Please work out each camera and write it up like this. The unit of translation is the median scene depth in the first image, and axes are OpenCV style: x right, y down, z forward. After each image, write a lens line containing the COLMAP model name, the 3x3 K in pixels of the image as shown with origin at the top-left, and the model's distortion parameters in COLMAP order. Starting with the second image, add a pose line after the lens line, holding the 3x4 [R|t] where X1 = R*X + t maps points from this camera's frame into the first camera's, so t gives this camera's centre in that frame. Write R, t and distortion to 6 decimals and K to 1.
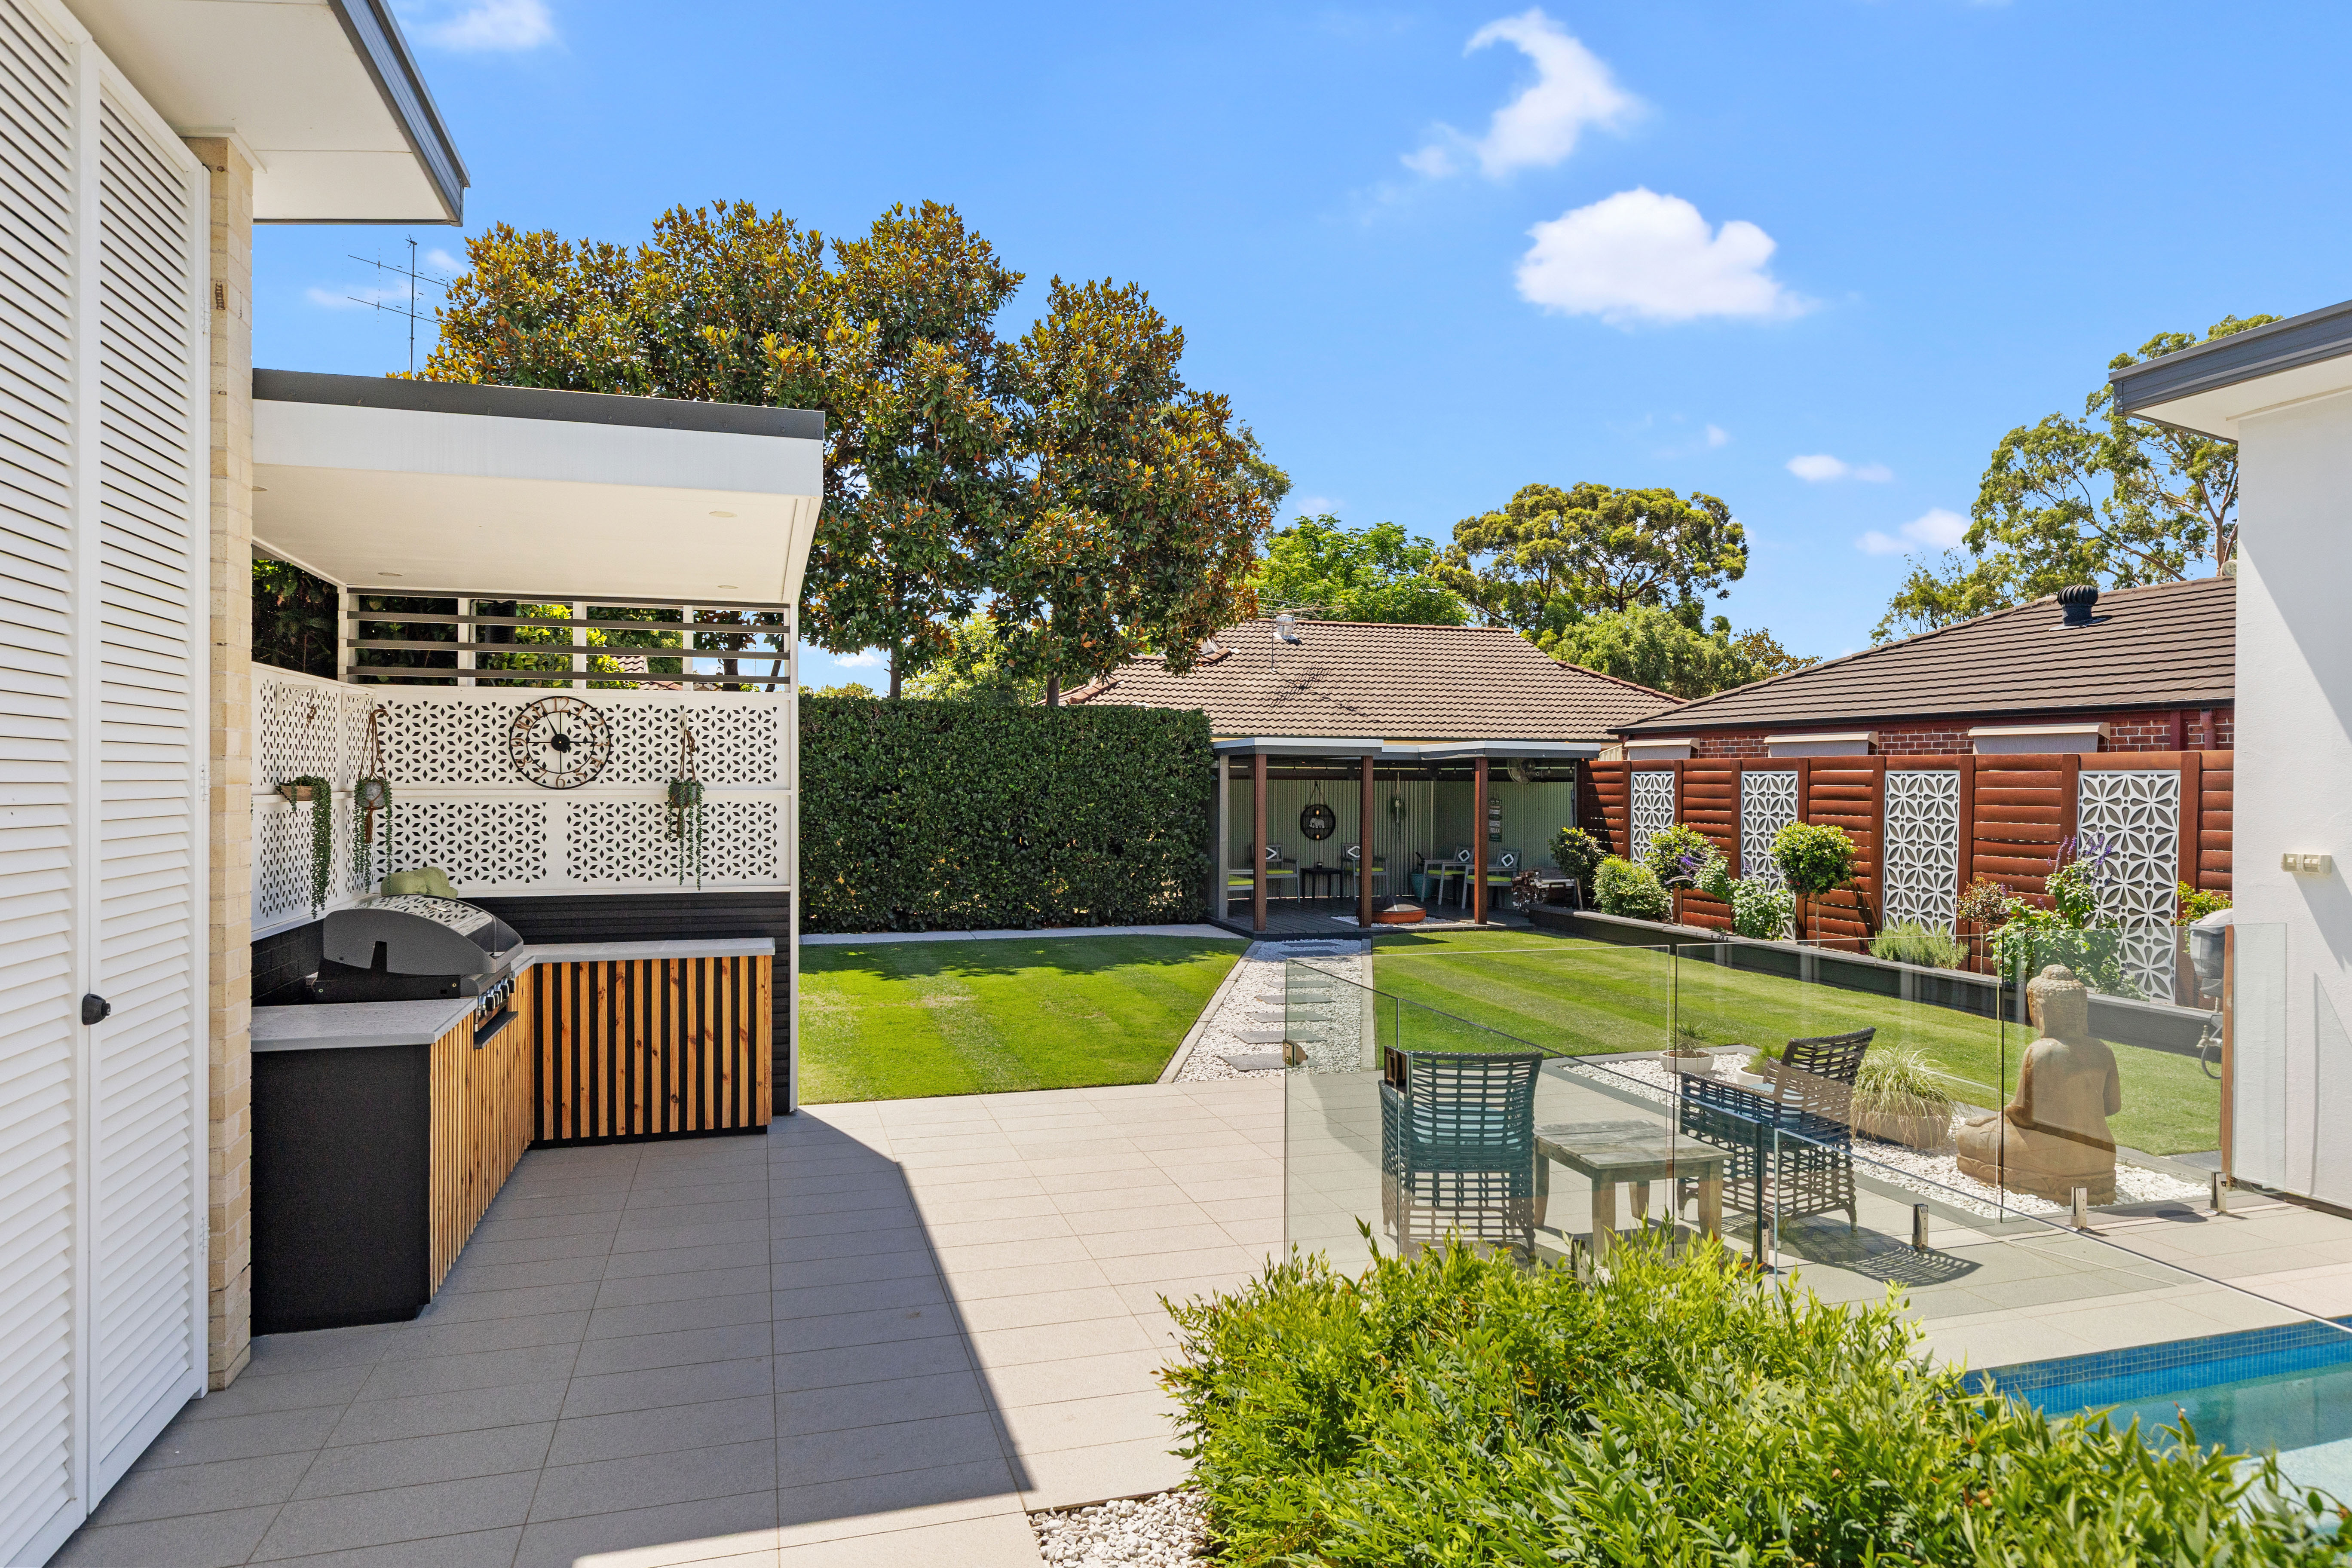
lens RADIAL K [[1409.3, 0, 1176.0], [0, 1409.3, 784.0], [0, 0, 1]] dist [-0.002186, 0.000221]
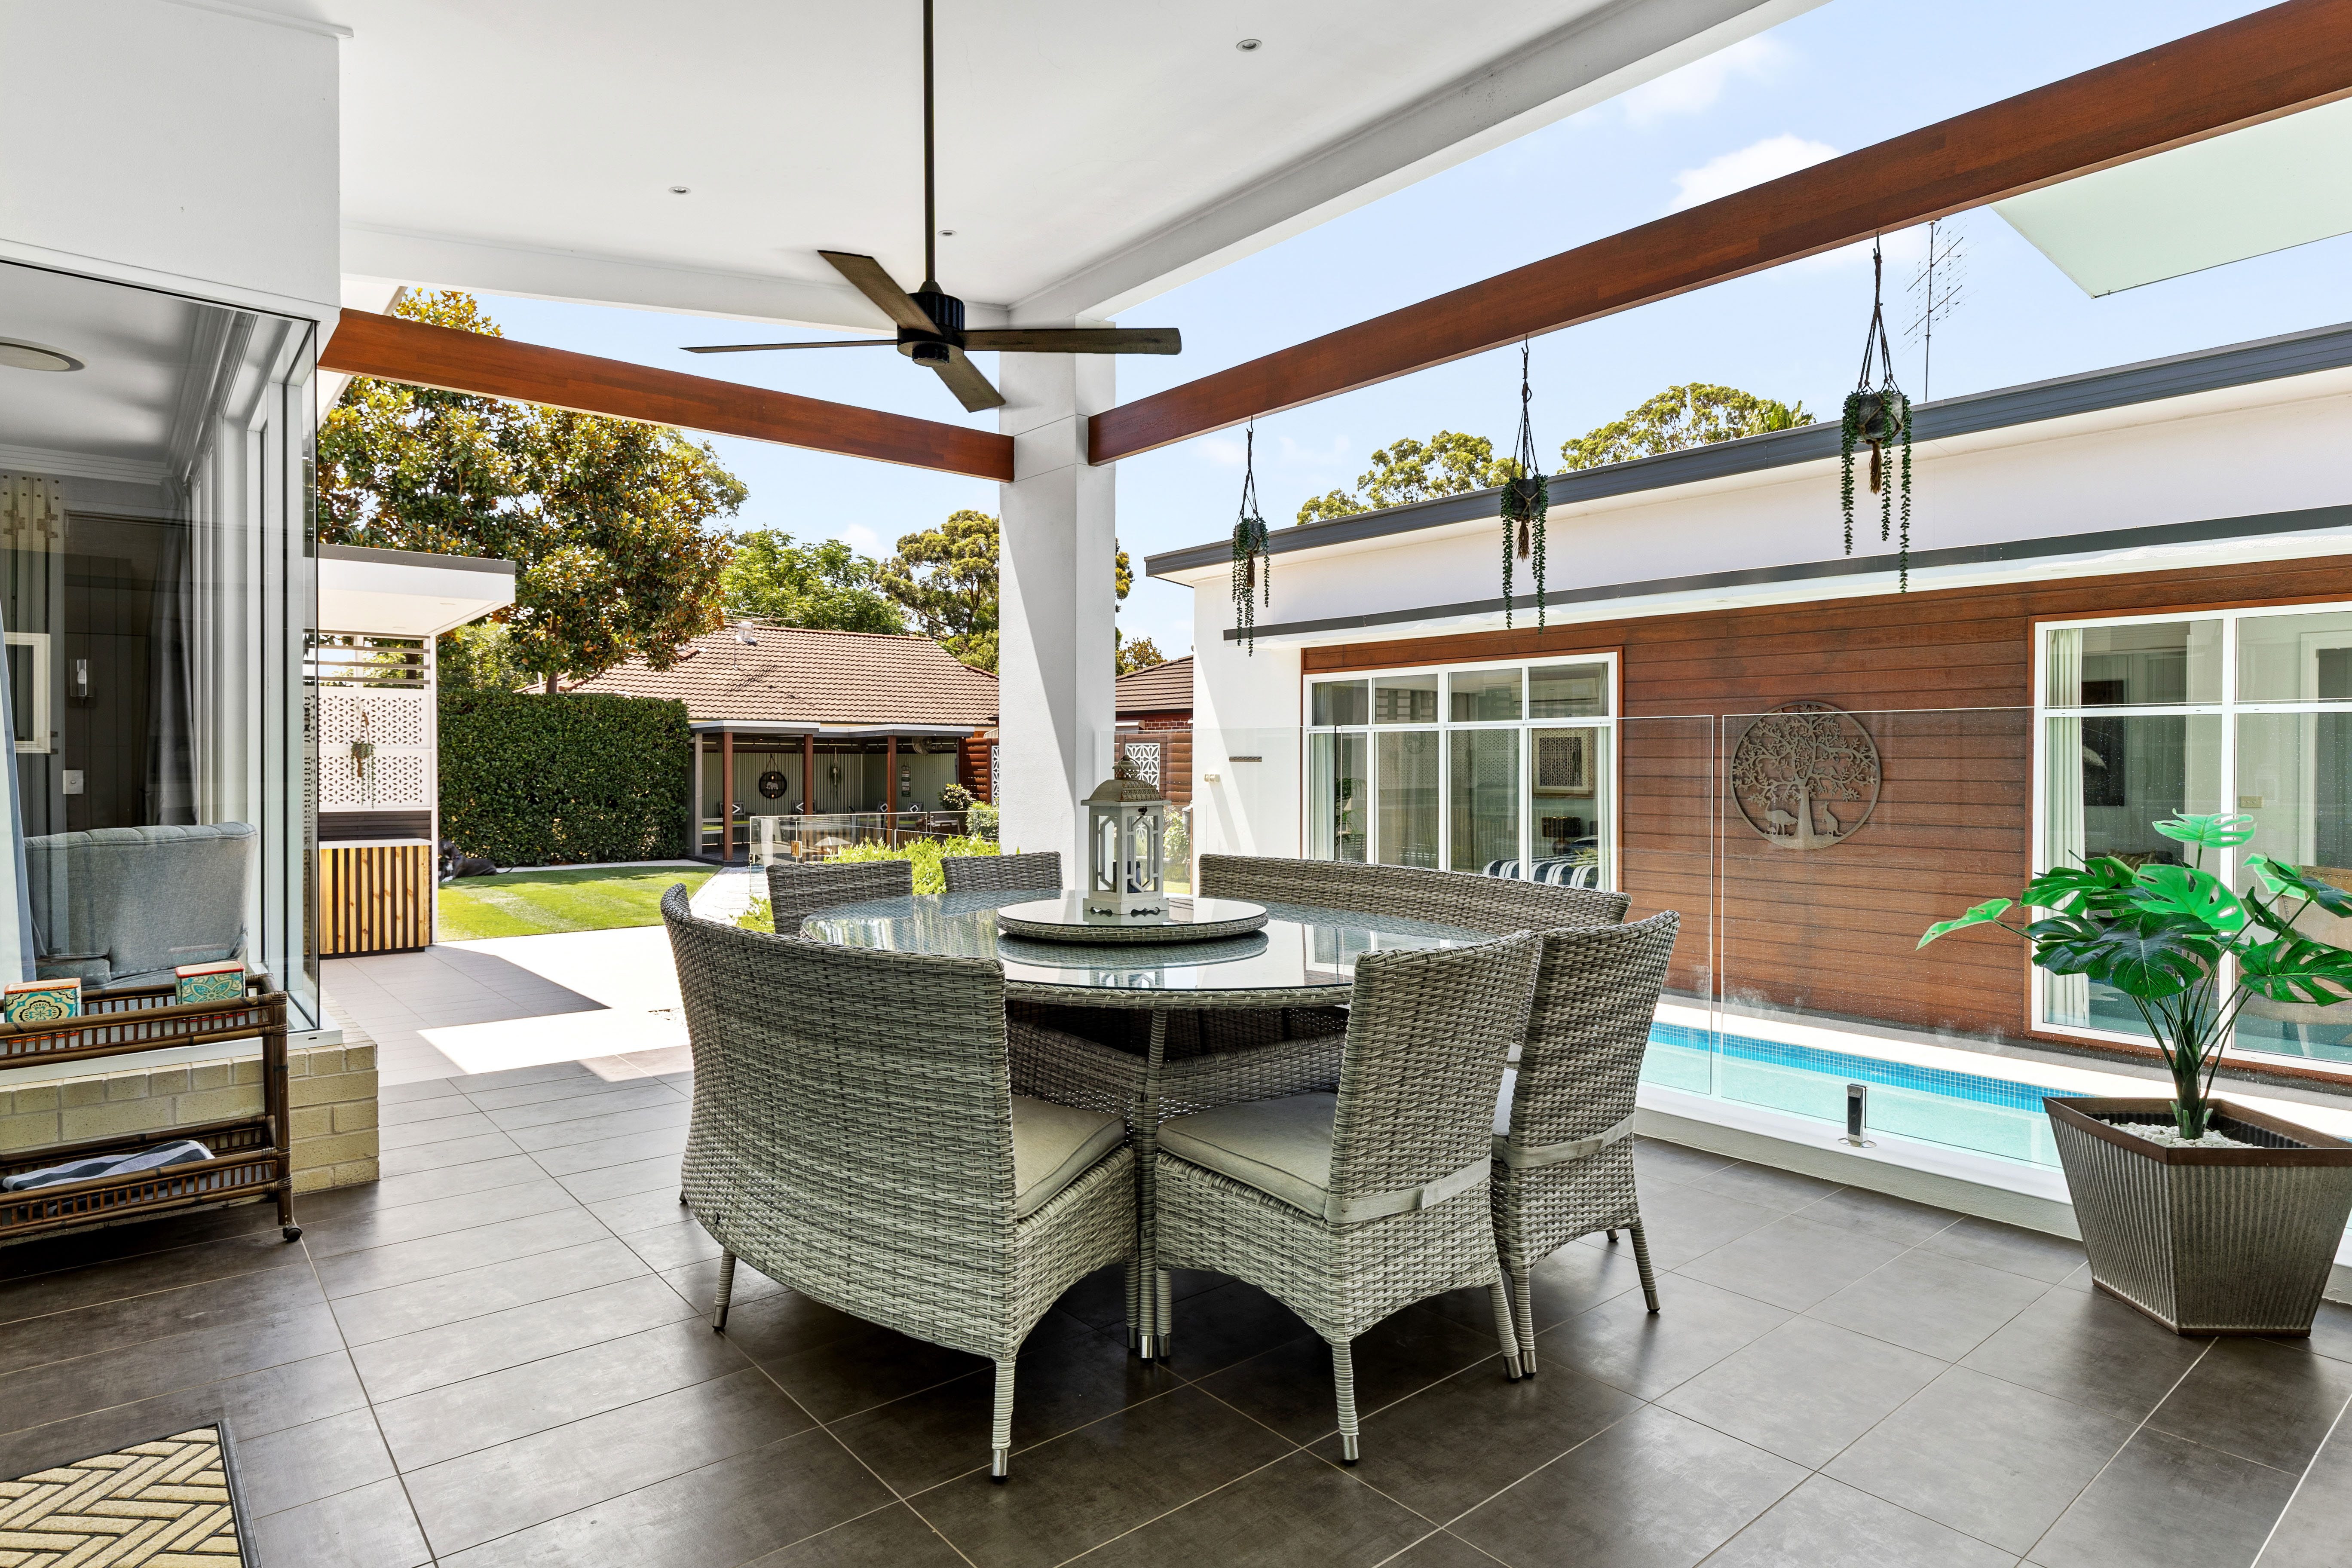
lens RADIAL K [[1300.0, 0, 1183.9], [0, 1300.0, 760.6], [0, 0, 1]] dist [0.027283, -0.000121]
pose [[0.920024, -0.002166, 0.391855, -0.028263], [0.003828, 0.999987, -0.003461, 0.011516], [-0.391842, 0.004684, 0.920020, -0.326231]]
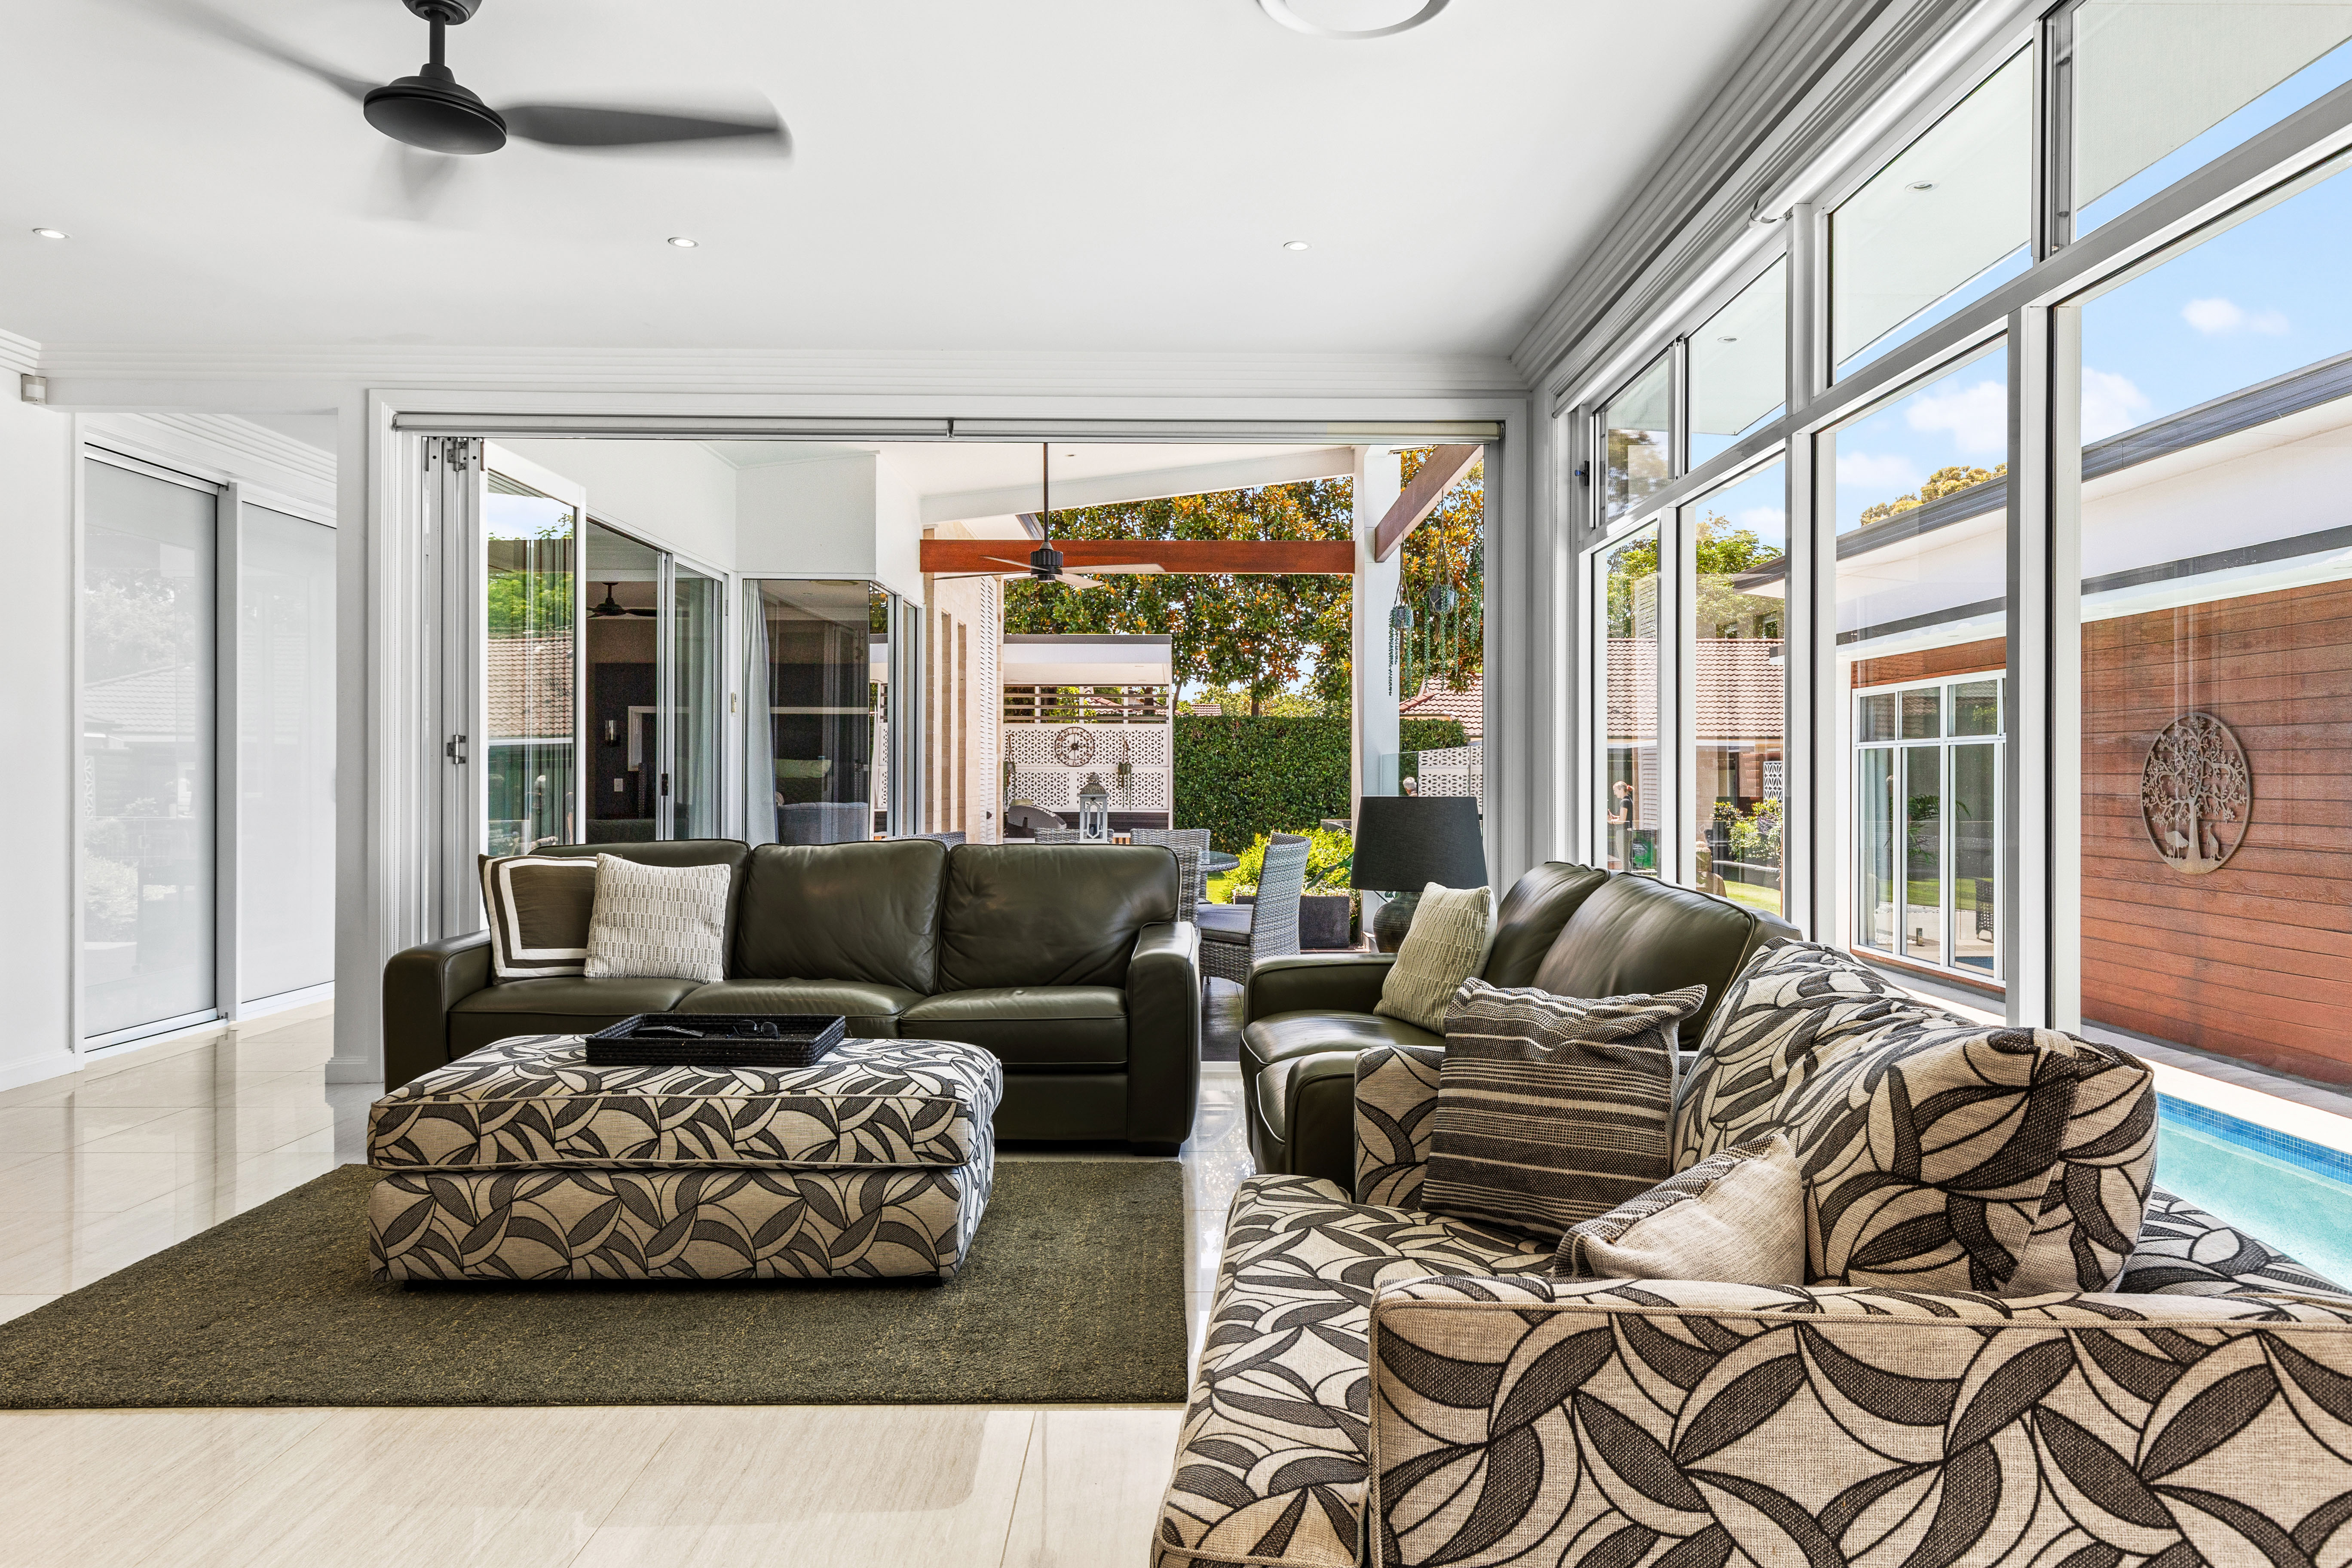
lens RADIAL K [[1509.5, 0, 1176.0], [0, 1509.5, 784.0], [0, 0, 1]] dist [-0.001337, -0.000457]
pose [[0.957860, 0.000582, -0.287235, 0.181797], [-0.000615, 1.000000, -0.000026, 0.013158], [0.287235, 0.000202, 0.957860, -0.552704]]
